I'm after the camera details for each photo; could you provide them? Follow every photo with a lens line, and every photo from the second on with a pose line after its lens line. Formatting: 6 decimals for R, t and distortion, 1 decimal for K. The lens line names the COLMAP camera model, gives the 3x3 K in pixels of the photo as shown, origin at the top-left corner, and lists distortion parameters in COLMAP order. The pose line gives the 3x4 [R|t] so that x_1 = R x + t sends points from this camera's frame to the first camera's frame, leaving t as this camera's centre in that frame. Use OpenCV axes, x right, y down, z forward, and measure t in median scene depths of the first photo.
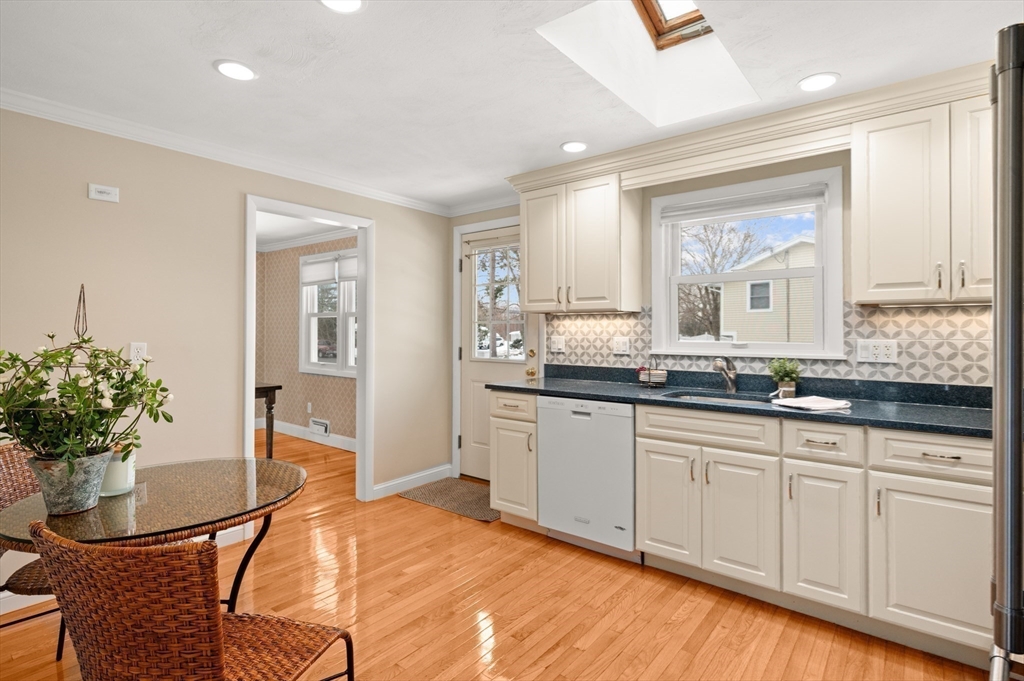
lens RADIAL K [[505.8, 0, 515.4], [0, 505.8, 331.0], [0, 0, 1]] dist [-0.001838, 0.000928]
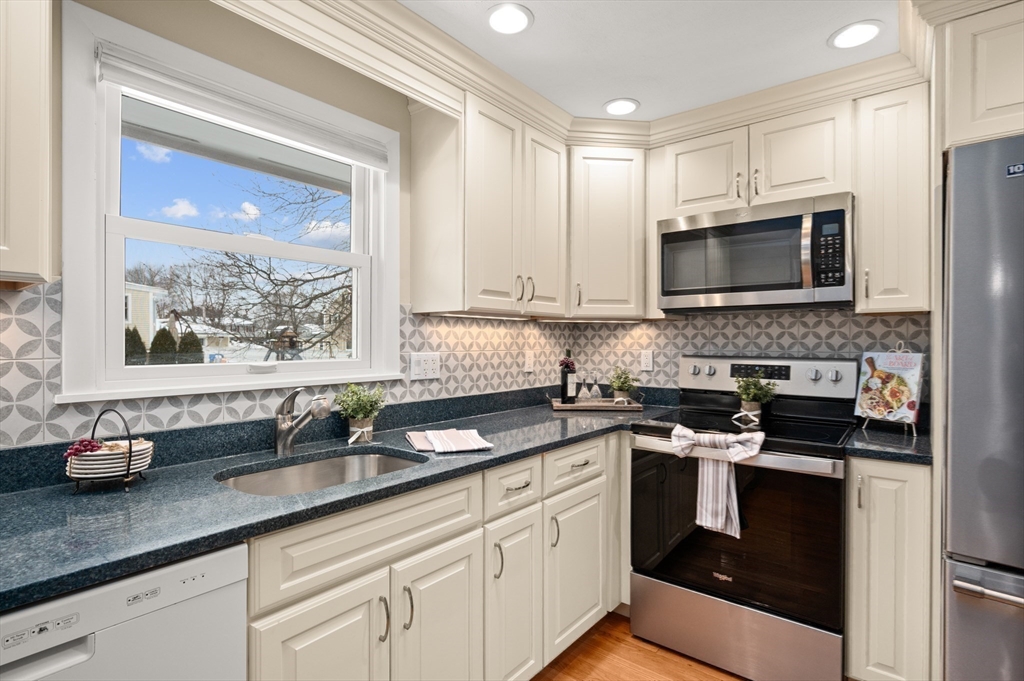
lens RADIAL K [[505.8, 0, 515.3], [0, 505.8, 342.5], [0, 0, 1]] dist [-0.001838, 0.000928]
pose [[0.005338, -0.002992, 0.999981, -0.112478], [-0.000407, 0.999995, 0.002995, -0.002072], [-0.999986, -0.000423, 0.005337, 0.648049]]
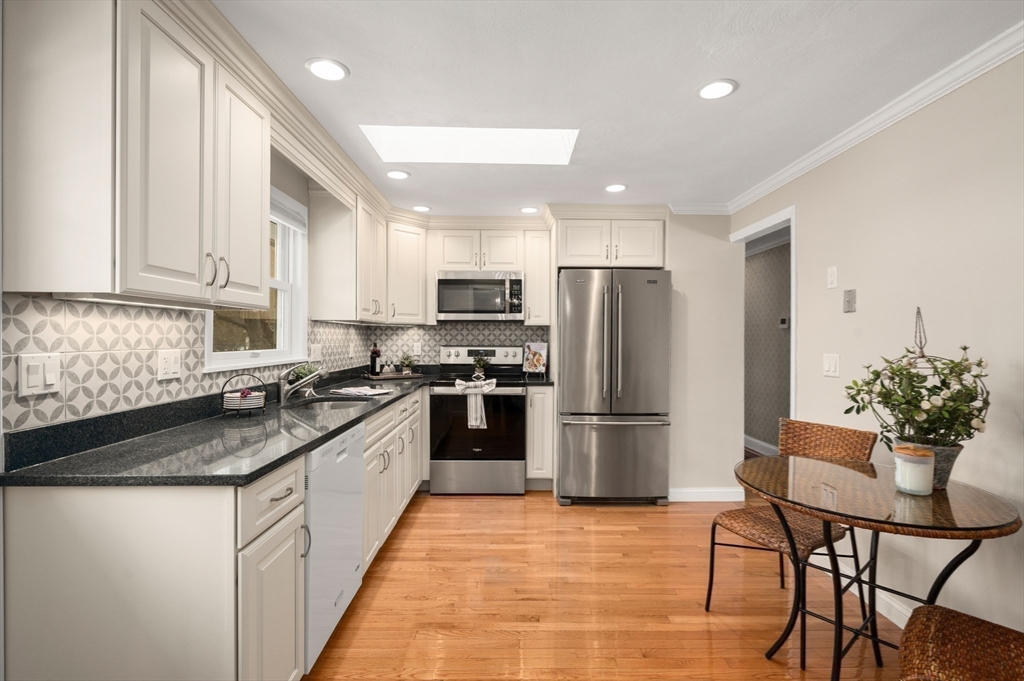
lens RADIAL K [[505.8, 0, 515.8], [0, 505.8, 345.3], [0, 0, 1]] dist [-0.001838, 0.000928]
pose [[-0.639642, -0.015137, 0.768524, -0.512411], [-0.003975, 0.999858, 0.016384, -0.004338], [-0.768663, 0.007425, -0.639611, 1.104122]]
